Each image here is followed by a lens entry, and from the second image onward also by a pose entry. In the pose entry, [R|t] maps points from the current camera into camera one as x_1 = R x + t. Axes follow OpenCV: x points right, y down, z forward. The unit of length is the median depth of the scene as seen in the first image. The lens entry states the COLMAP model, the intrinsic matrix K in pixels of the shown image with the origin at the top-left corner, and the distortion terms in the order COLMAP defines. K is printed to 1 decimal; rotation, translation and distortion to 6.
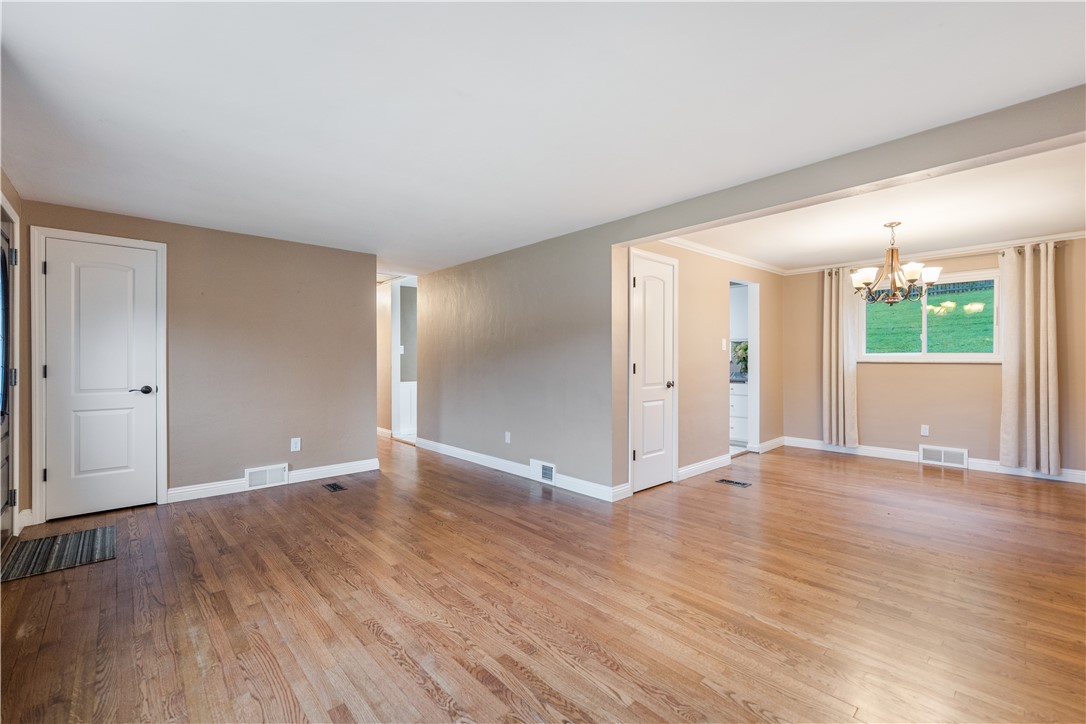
lens RADIAL K [[467.5, 0, 541.4], [0, 467.5, 356.0], [0, 0, 1]] dist [0.002024, 0.000438]
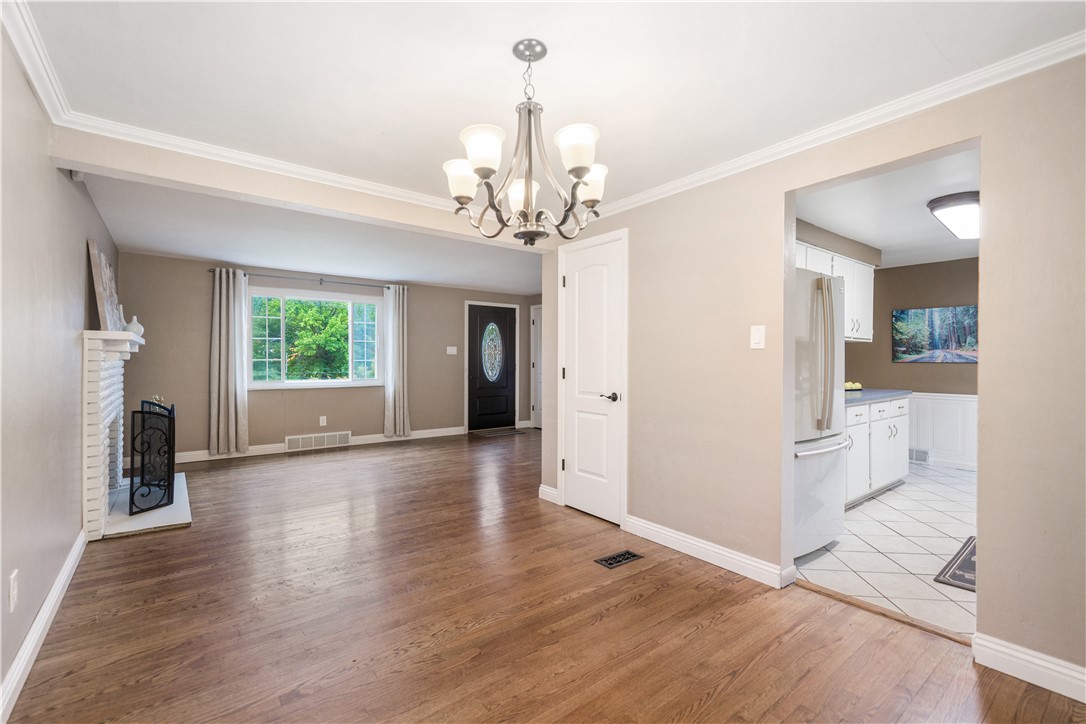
lens RADIAL K [[480.8, 0, 539.8], [0, 480.8, 361.3], [0, 0, 1]] dist [-0.000519, 0.000269]
pose [[-0.084786, 0.005006, -0.996387, 1.949043], [0.003922, 0.999981, 0.004690, -0.002320], [0.996391, -0.003510, -0.084804, 1.726355]]
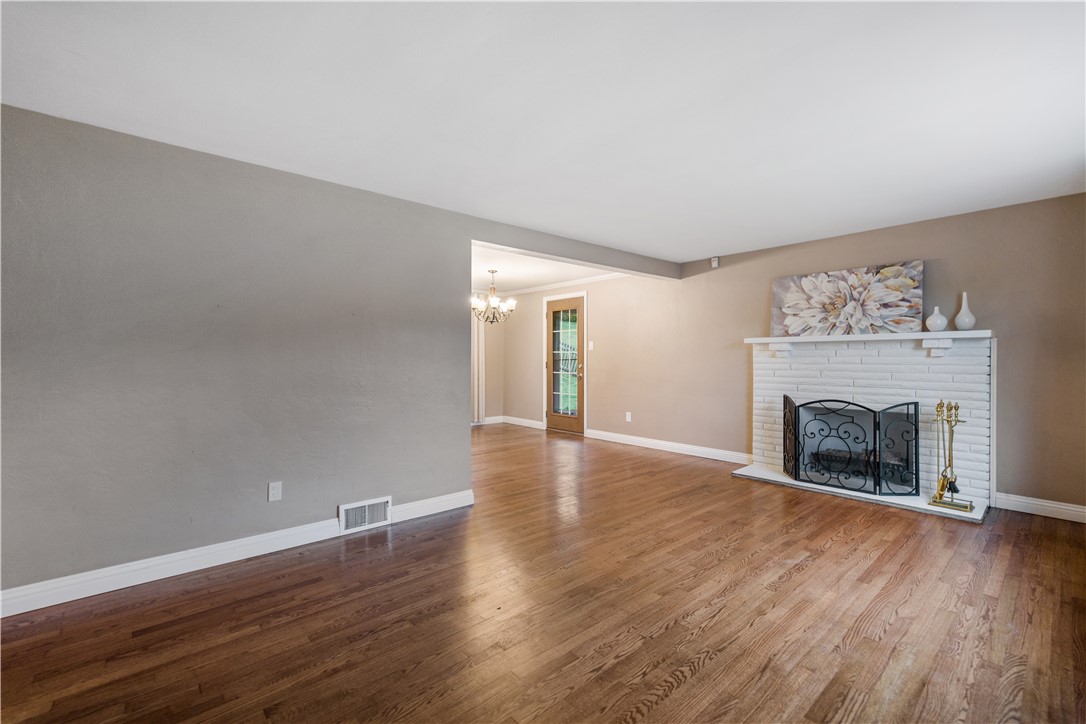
lens RADIAL K [[467.5, 0, 543.2], [0, 467.5, 361.1], [0, 0, 1]] dist [0.002024, 0.000438]
pose [[0.009924, -0.002703, 0.999947, -1.302573], [-0.008938, 0.999956, 0.002792, 0.016026], [-0.999911, -0.008965, 0.009899, 1.336763]]
